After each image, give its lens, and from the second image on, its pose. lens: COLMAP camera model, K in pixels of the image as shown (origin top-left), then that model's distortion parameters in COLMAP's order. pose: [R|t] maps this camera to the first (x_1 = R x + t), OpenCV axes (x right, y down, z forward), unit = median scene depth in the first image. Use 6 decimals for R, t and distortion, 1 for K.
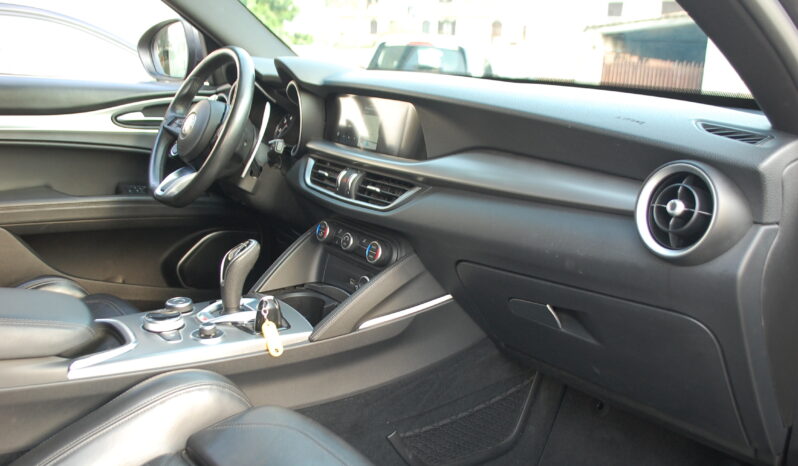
lens RADIAL K [[731.5, 0, 399.0], [0, 731.5, 233.0], [0, 0, 1]] dist [0.004706, 0.000136]
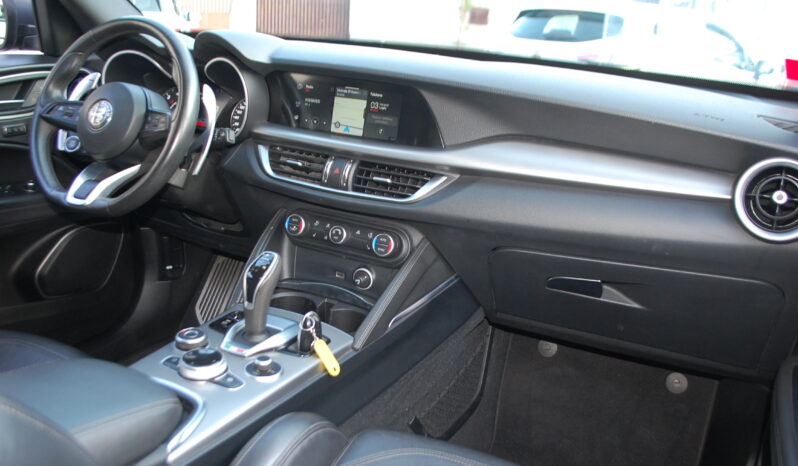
lens RADIAL K [[707.0, 0, 399.0], [0, 707.0, 233.0], [0, 0, 1]] dist [-0.004173, -0.000690]
pose [[0.882451, -0.132849, 0.451256, -0.433641], [0.079111, 0.987542, 0.136026, -0.114165], [-0.463705, -0.084337, 0.881967, 0.170392]]
